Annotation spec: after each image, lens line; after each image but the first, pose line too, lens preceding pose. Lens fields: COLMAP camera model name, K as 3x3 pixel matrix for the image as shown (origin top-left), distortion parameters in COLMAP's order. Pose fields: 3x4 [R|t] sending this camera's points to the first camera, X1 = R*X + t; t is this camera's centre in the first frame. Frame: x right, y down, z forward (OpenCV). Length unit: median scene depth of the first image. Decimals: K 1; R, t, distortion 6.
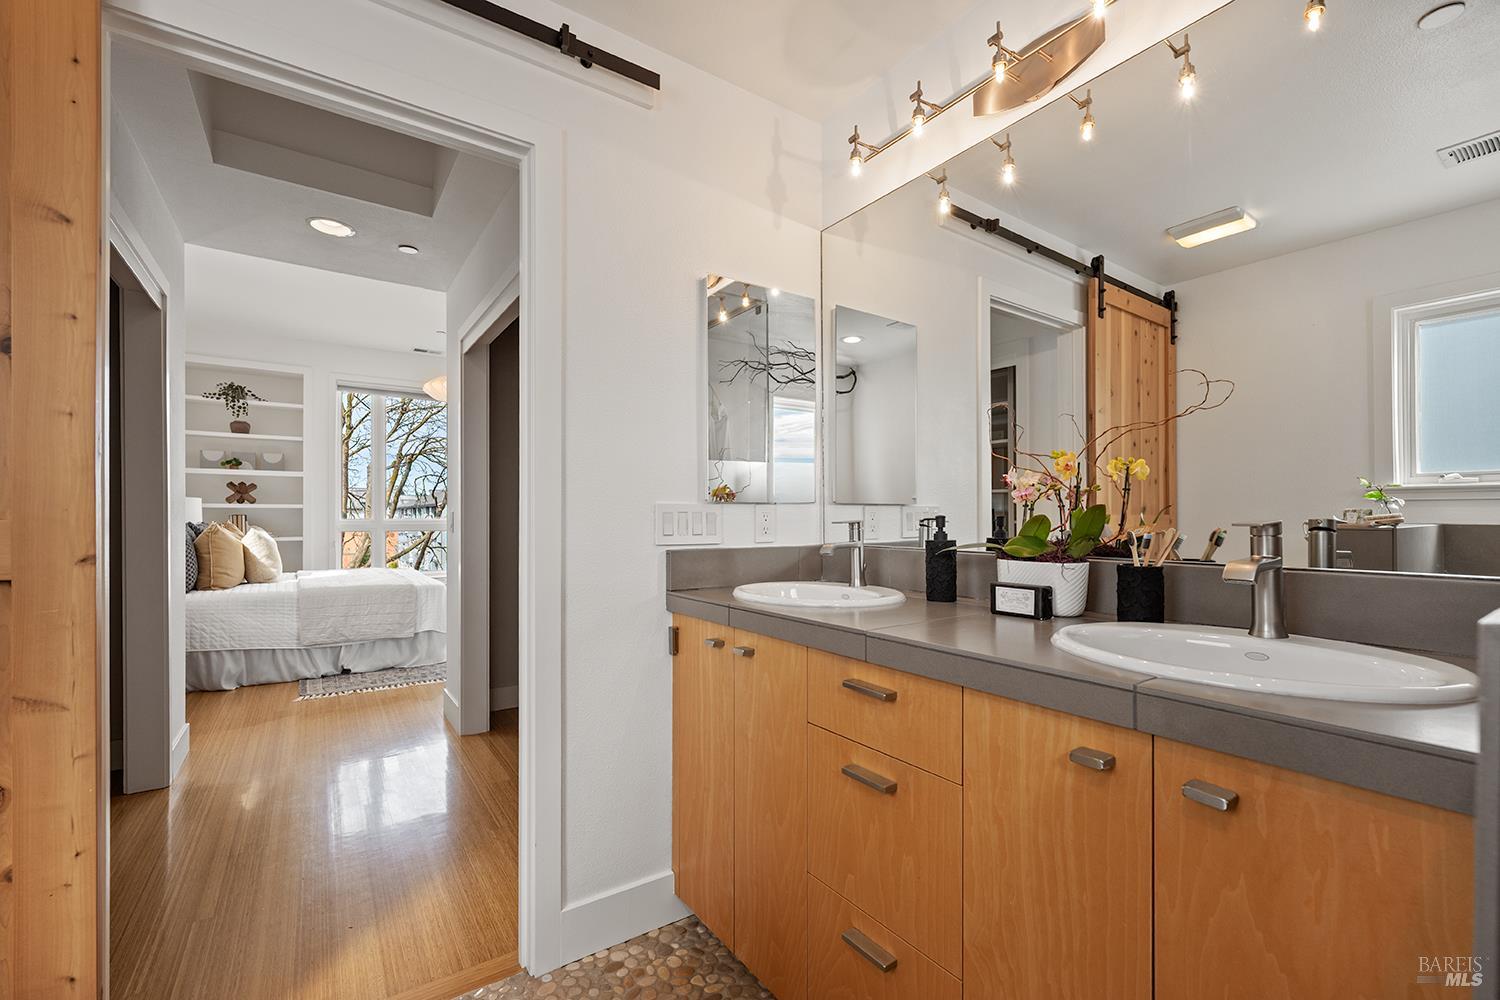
lens RADIAL K [[627.6, 0, 747.8], [0, 627.6, 513.1], [0, 0, 1]] dist [0.000917, 0.000009]
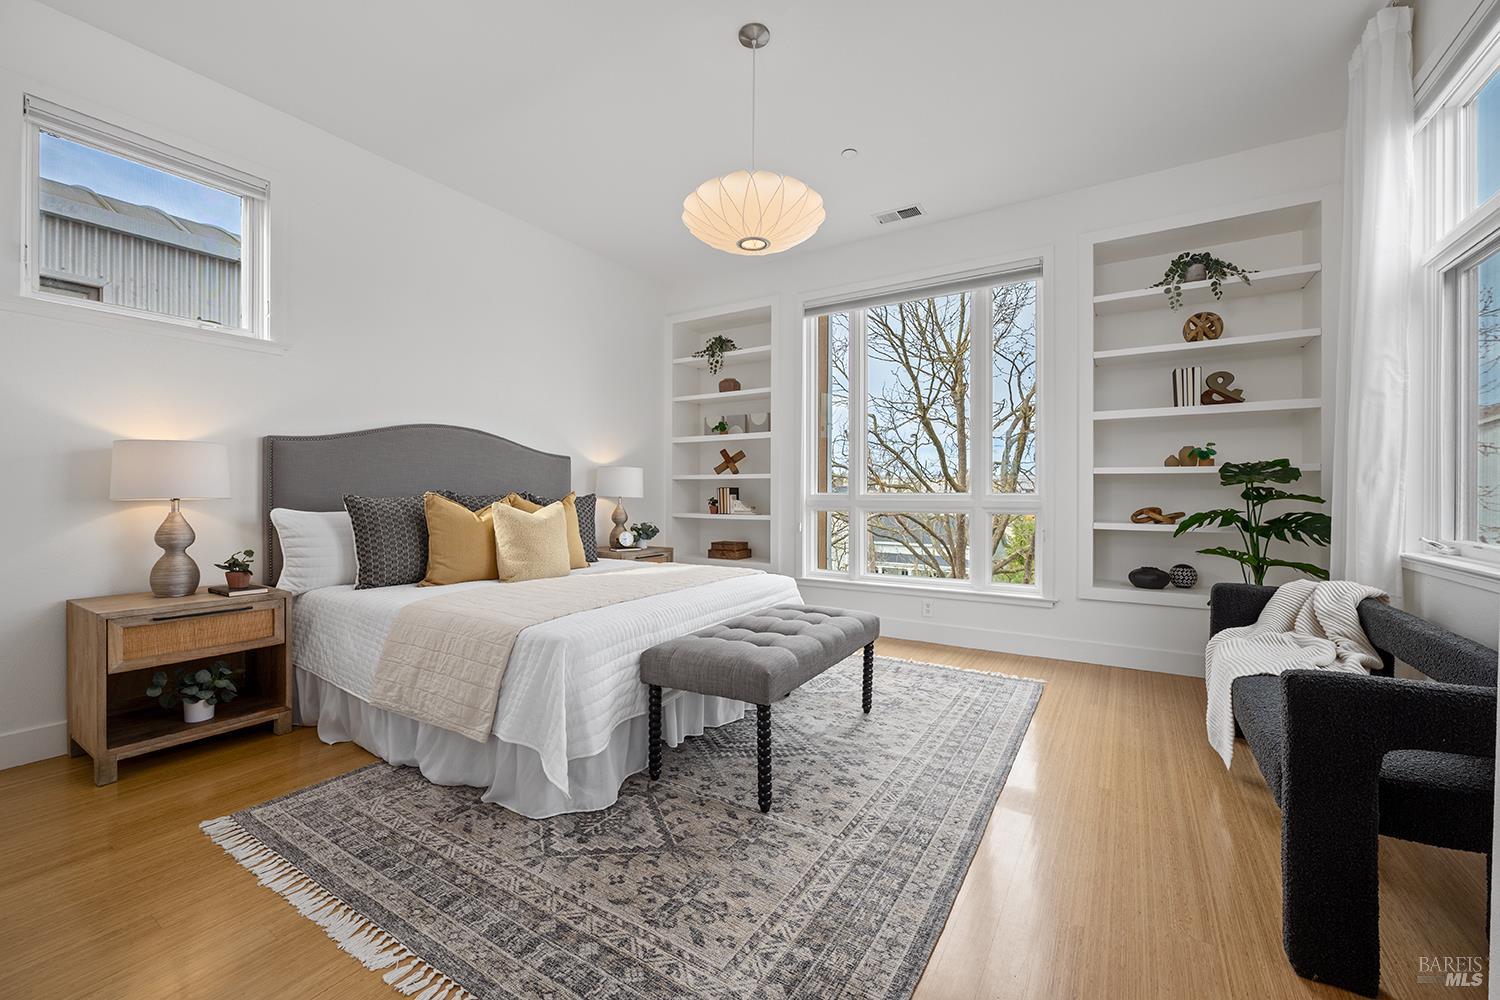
lens RADIAL K [[597.7, 0, 756.7], [0, 597.7, 494.5], [0, 0, 1]] dist [-0.007302, -0.000354]
pose [[0.394839, 0.009269, -0.918704, -0.034065], [0.001604, 0.999941, 0.010777, 0.004399], [0.918749, -0.005729, 0.394800, 0.707581]]
